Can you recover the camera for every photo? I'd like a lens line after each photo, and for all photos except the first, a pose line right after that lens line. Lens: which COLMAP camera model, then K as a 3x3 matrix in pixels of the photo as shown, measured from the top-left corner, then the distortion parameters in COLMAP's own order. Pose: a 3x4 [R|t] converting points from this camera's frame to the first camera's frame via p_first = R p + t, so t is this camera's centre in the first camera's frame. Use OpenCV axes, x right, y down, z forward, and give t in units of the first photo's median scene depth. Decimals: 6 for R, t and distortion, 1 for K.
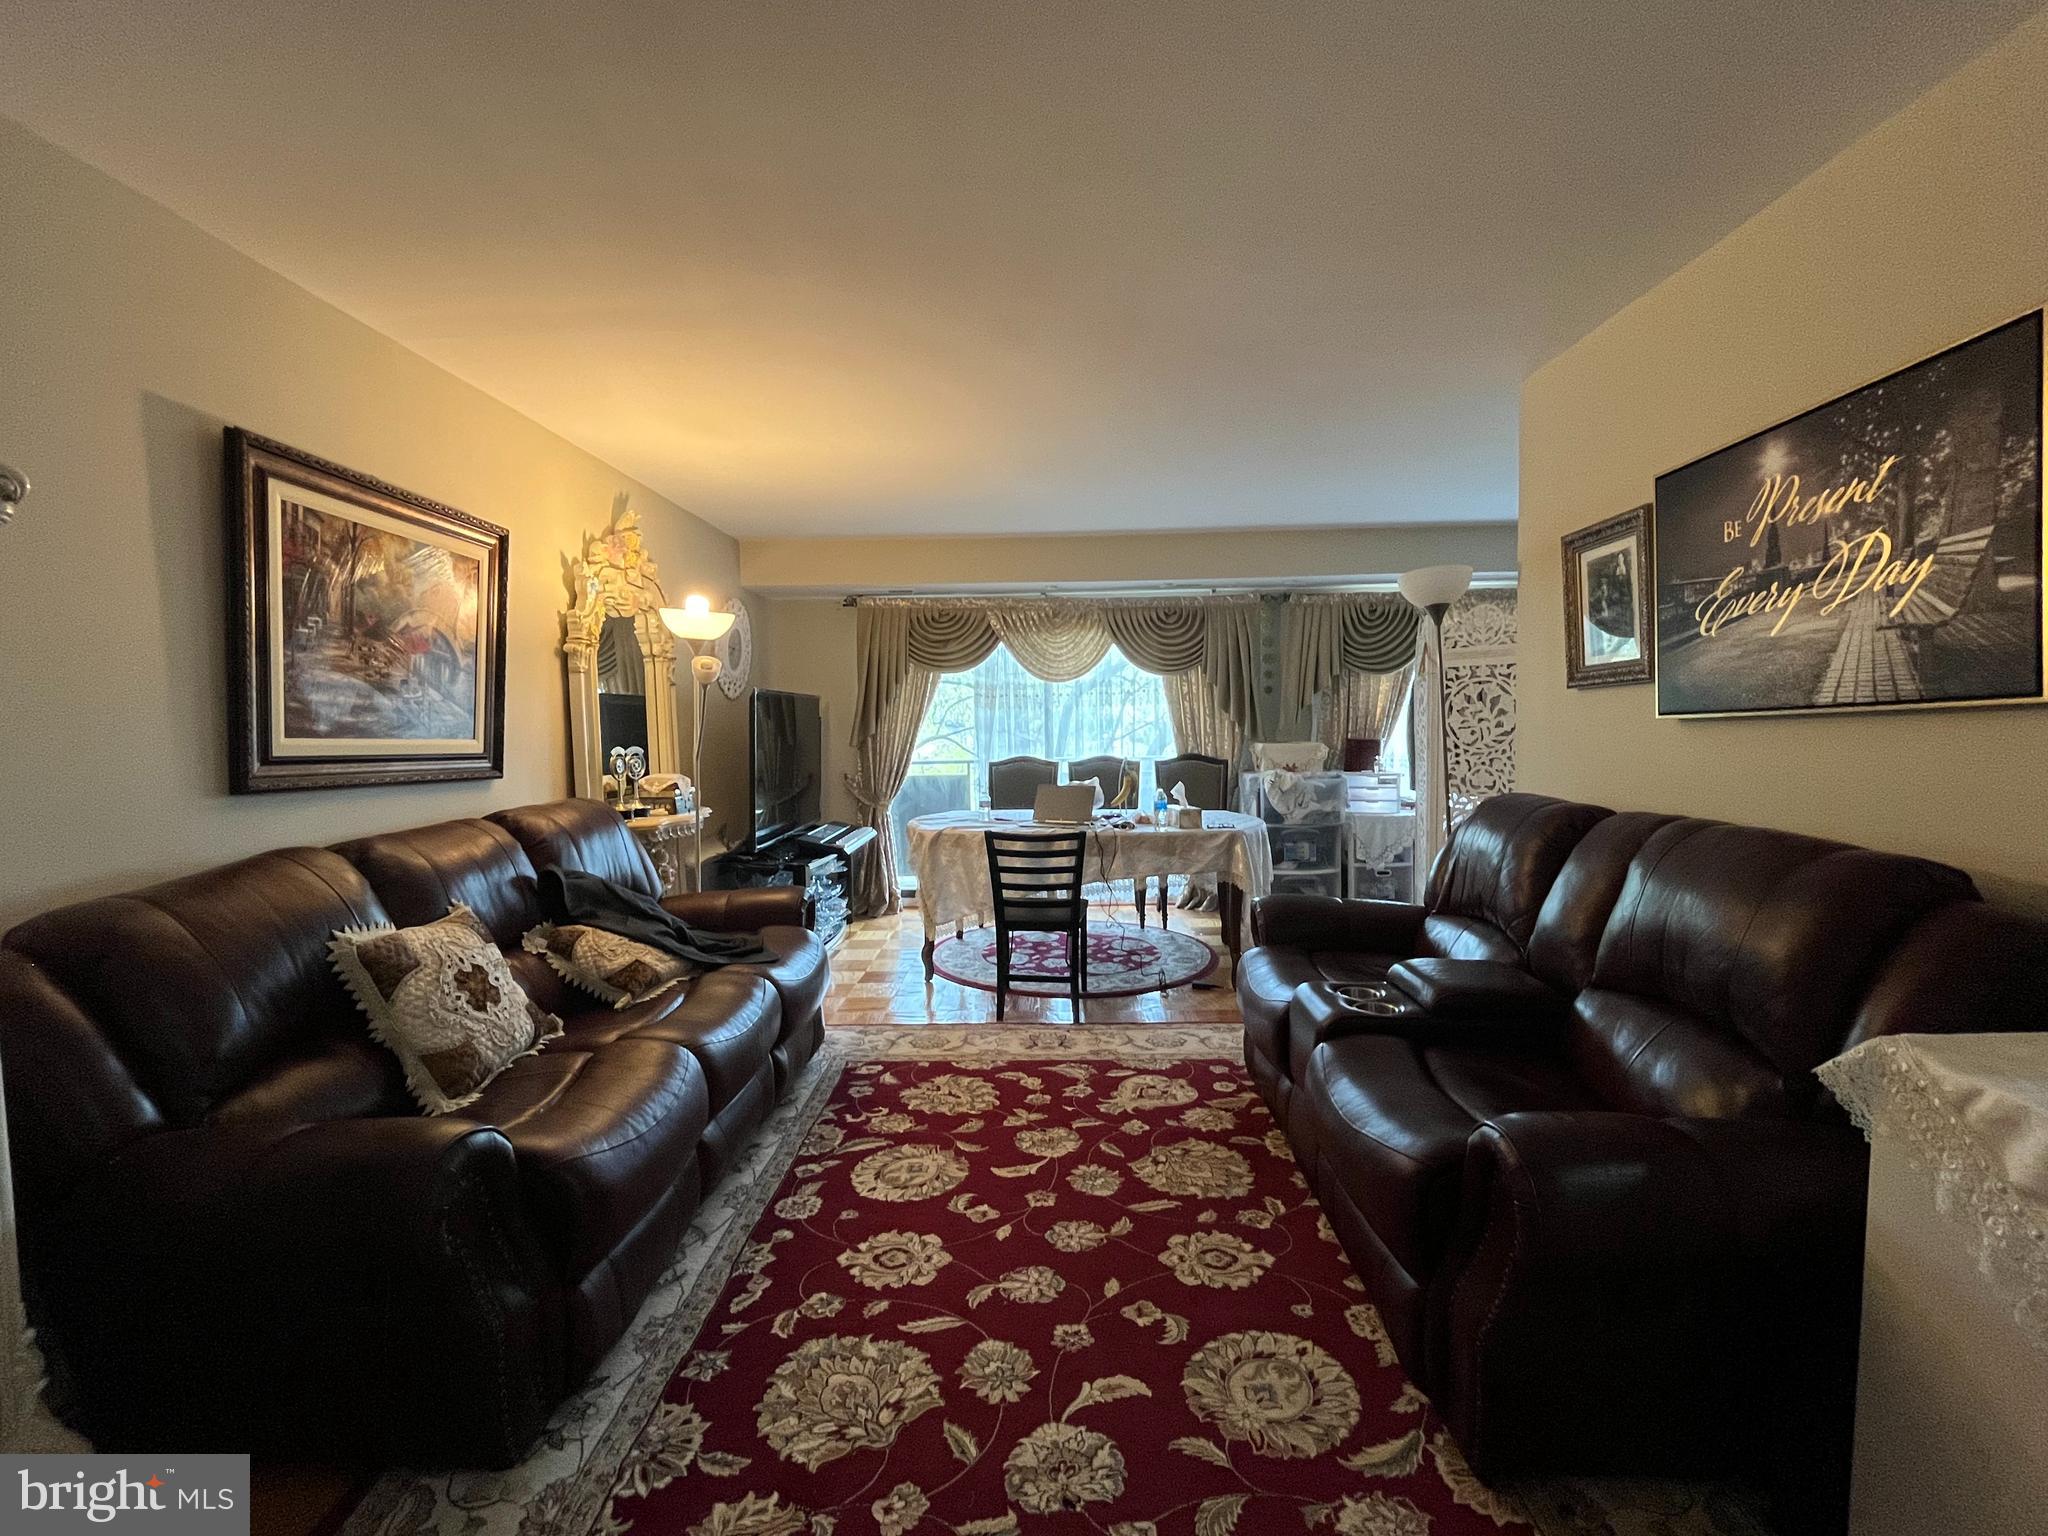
lens RADIAL K [[912.7, 0, 1025.7], [0, 912.7, 765.5], [0, 0, 1]] dist [-0.005290, -0.000892]
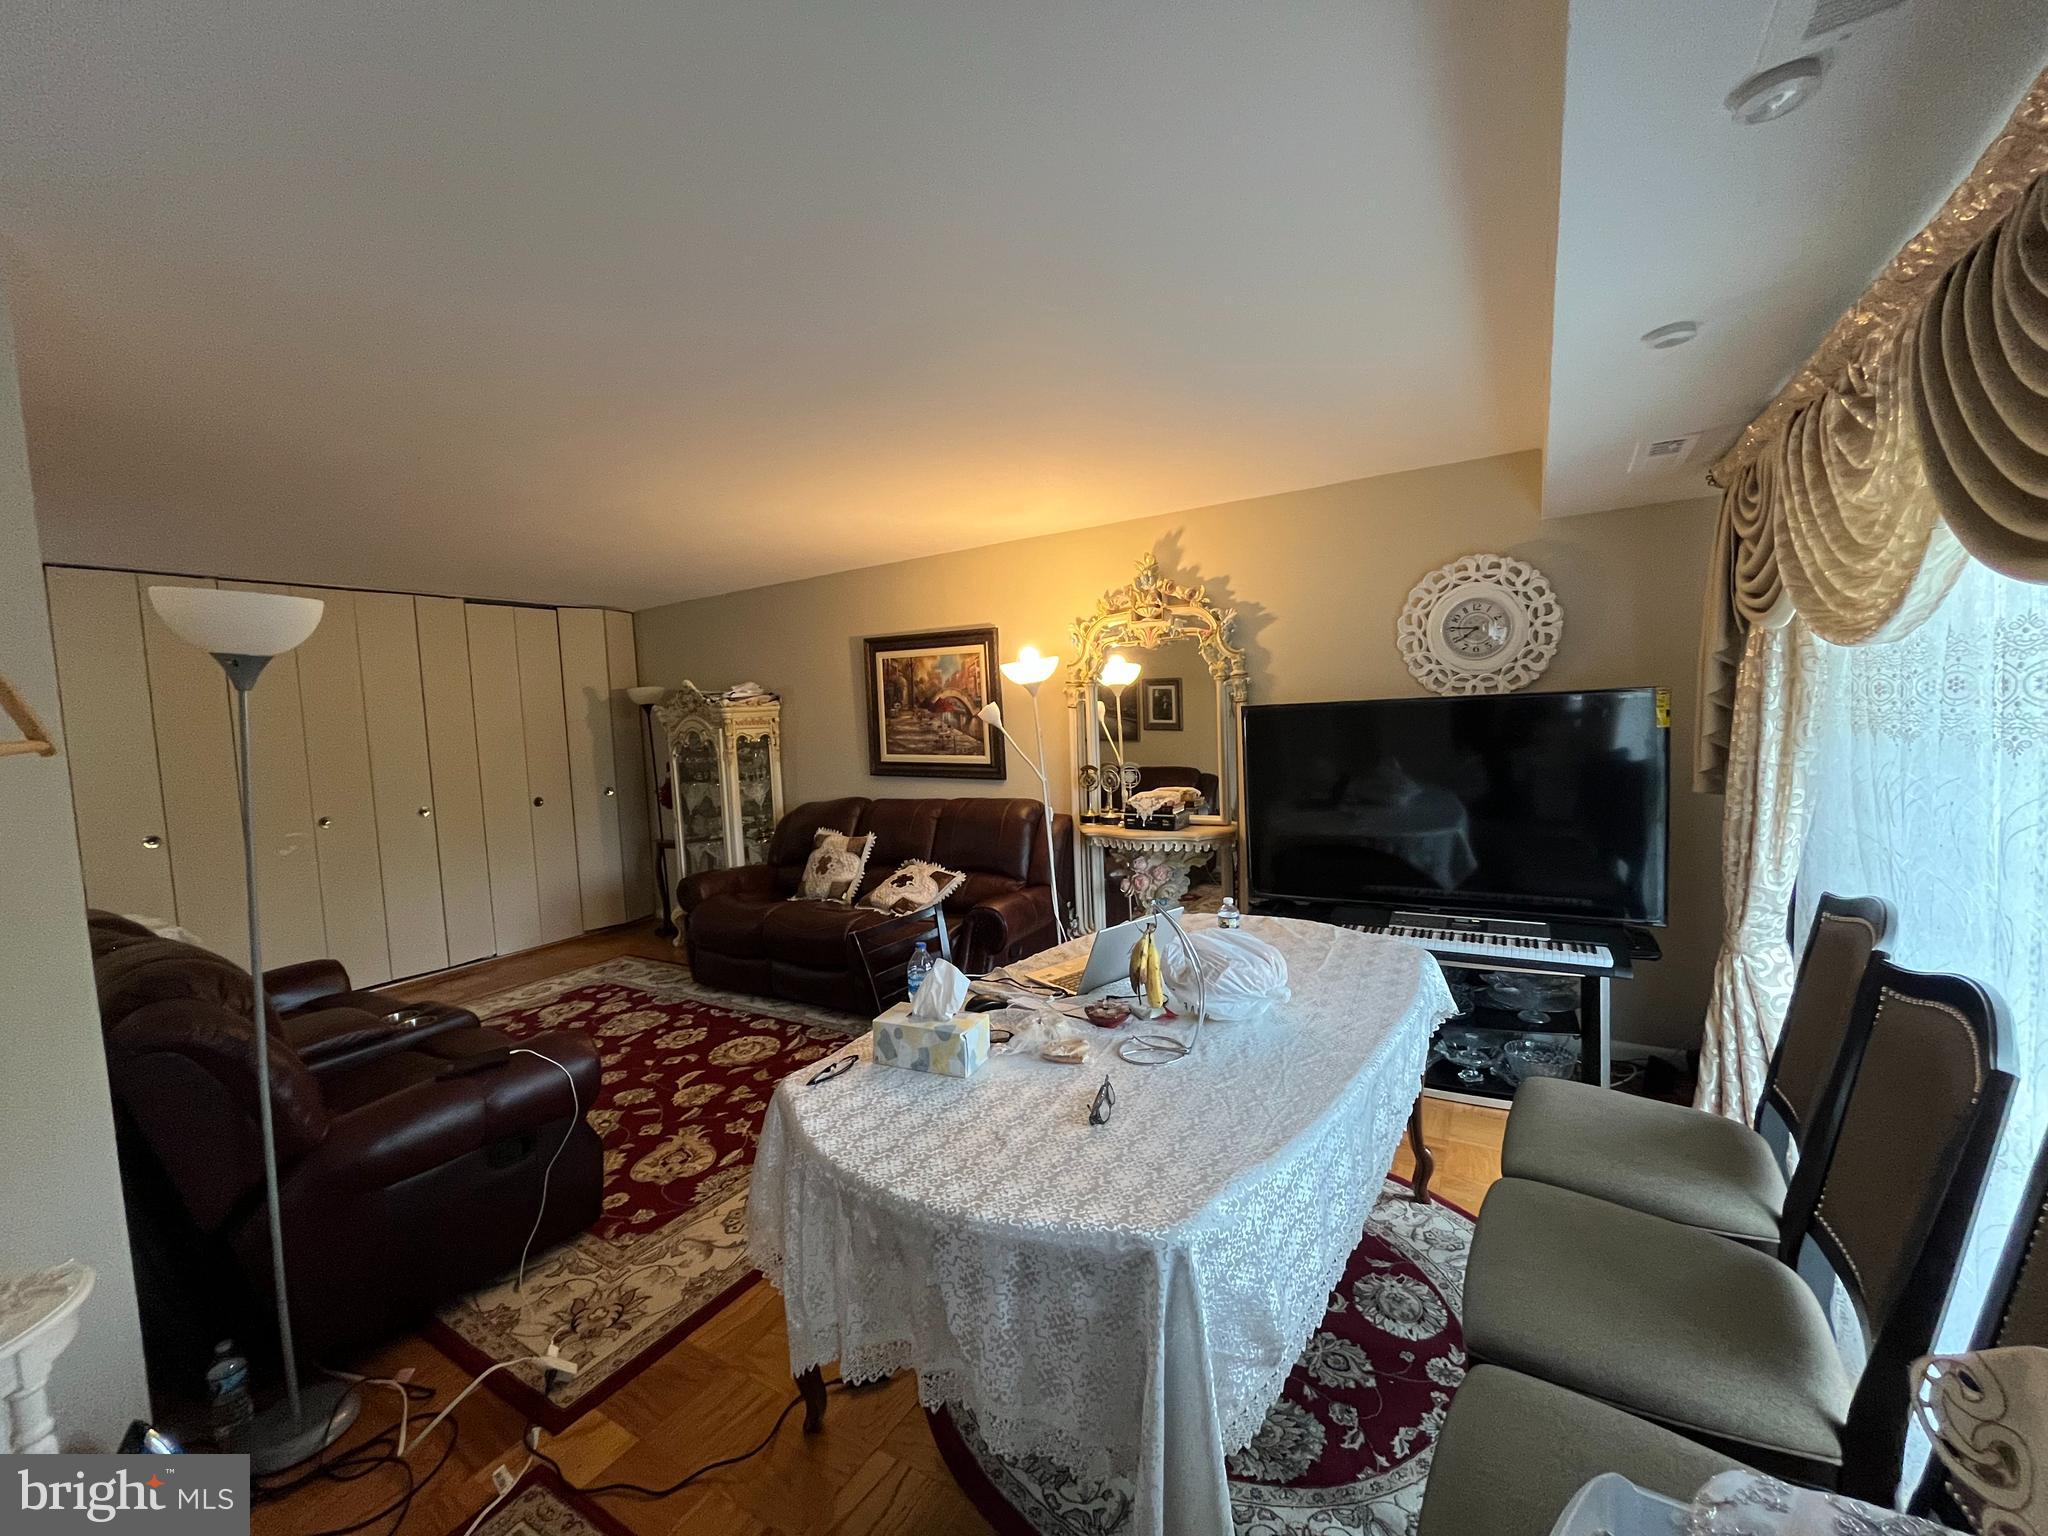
lens RADIAL K [[831.9, 0, 1015.5], [0, 831.9, 765.3], [0, 0, 1]] dist [0.000038, -0.001673]
pose [[-0.511784, 0.100983, -0.853159, 0.852098], [0.020689, 0.994228, 0.105270, -0.207541], [0.858865, 0.036225, -0.510920, 2.190658]]
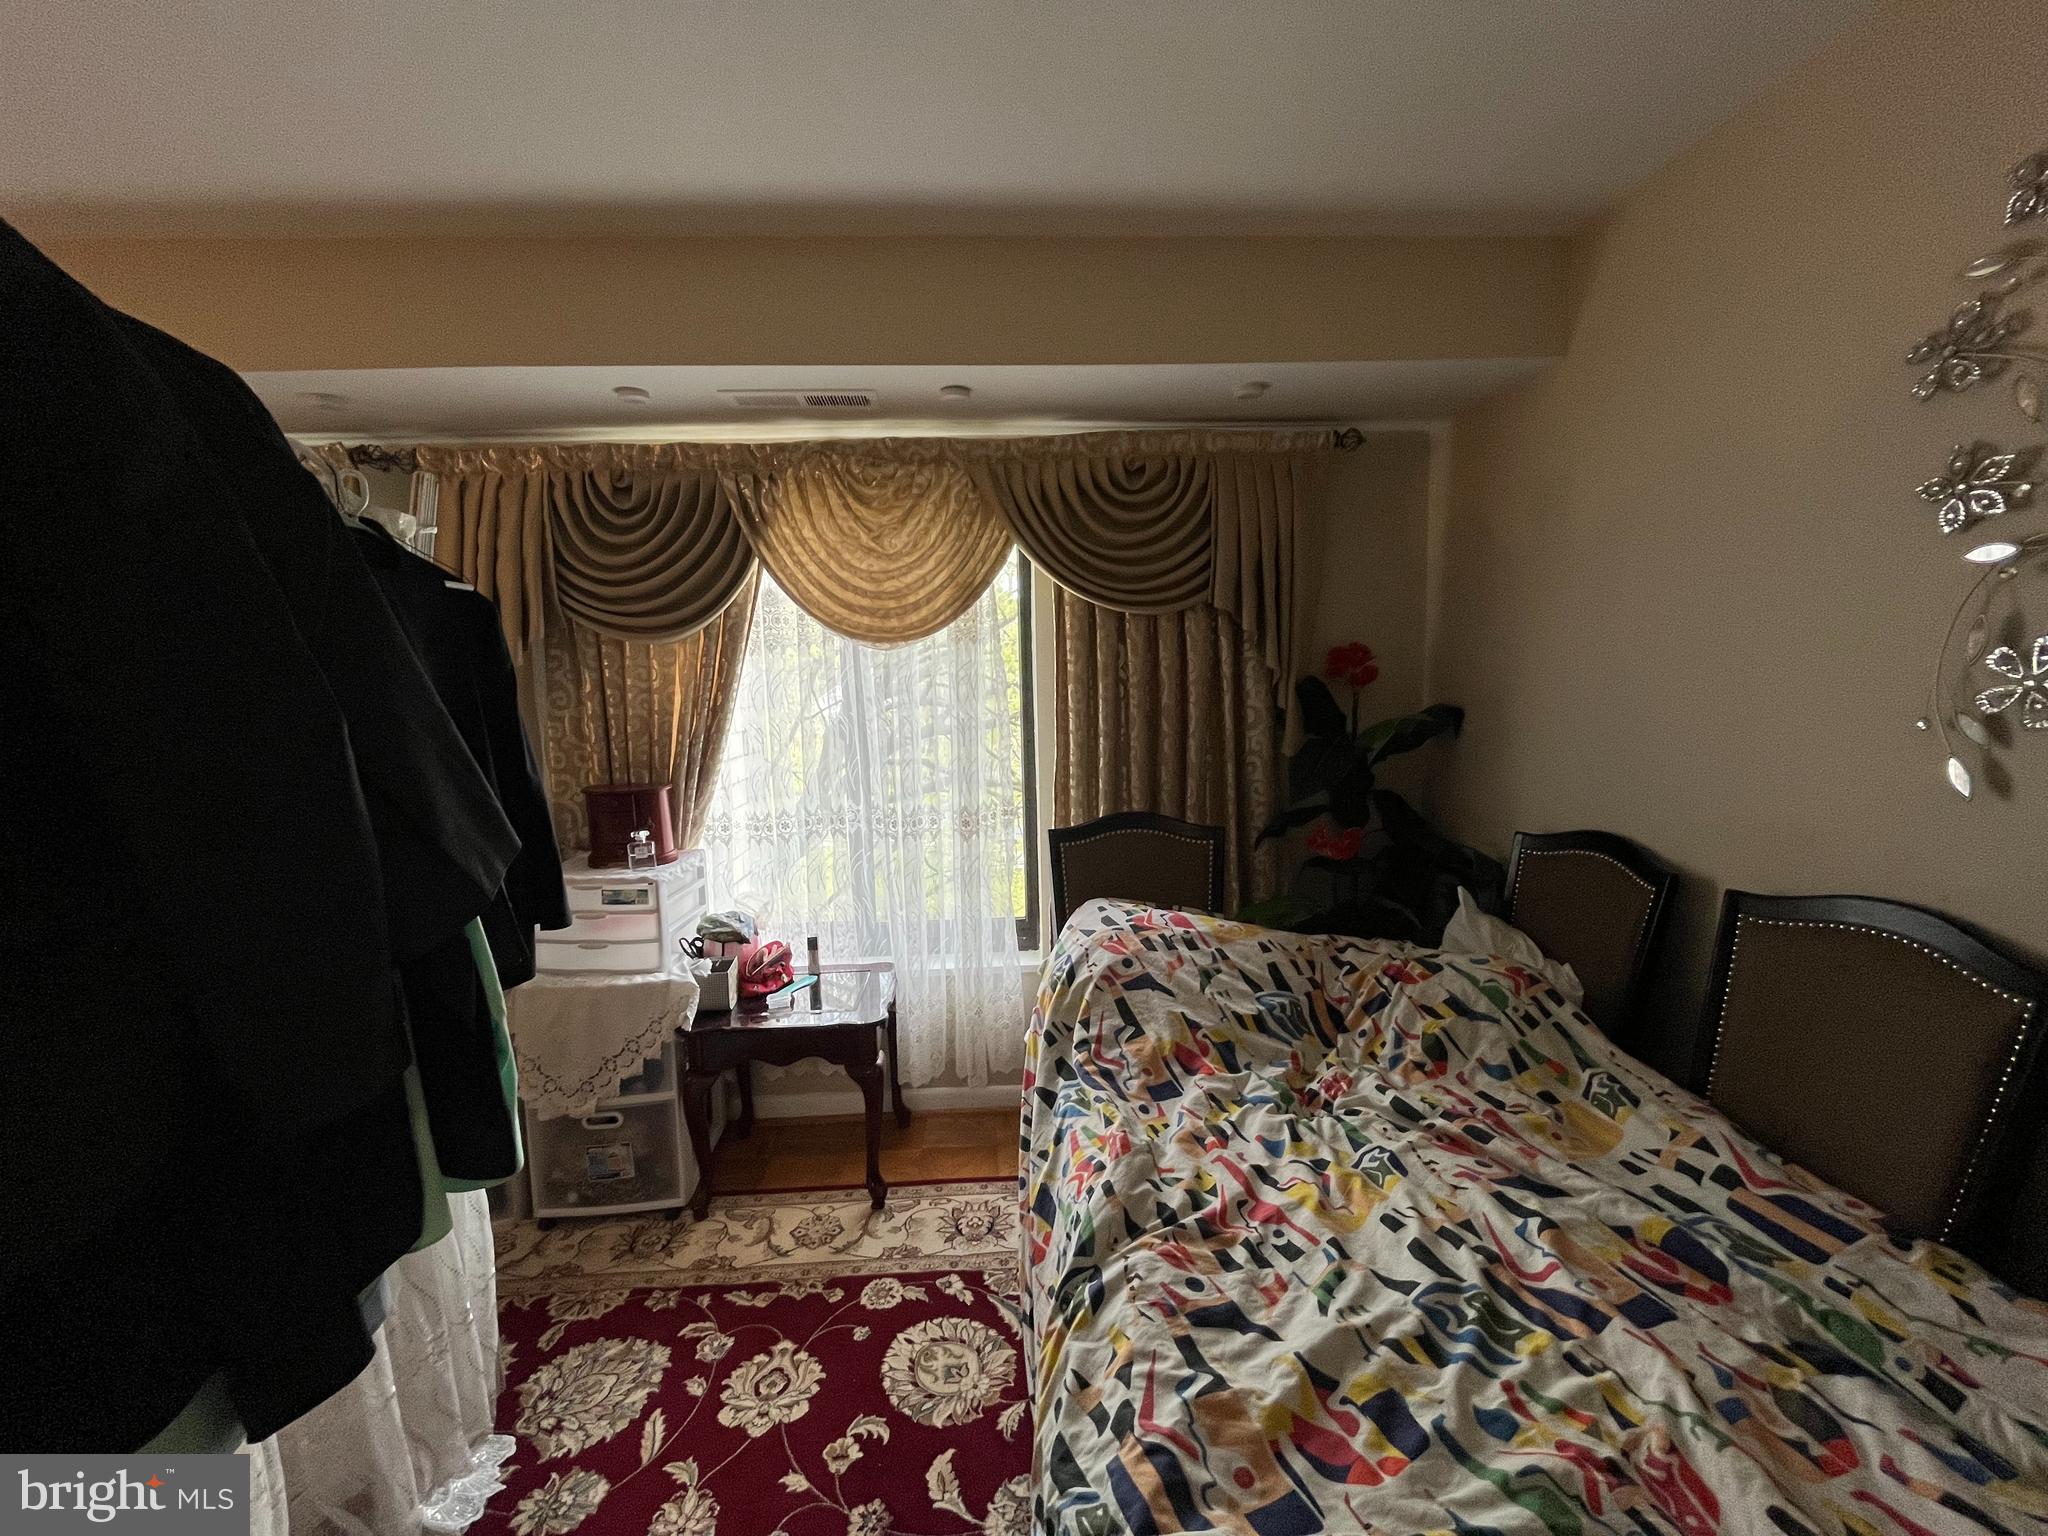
lens RADIAL K [[831.9, 0, 1032.1], [0, 831.9, 777.5], [0, 0, 1]] dist [0.000038, -0.001673]
pose [[0.090976, 0.118474, -0.988781, 0.612462], [-0.048693, 0.992240, 0.114408, -0.213973], [0.994662, 0.037738, 0.096039, 1.002383]]
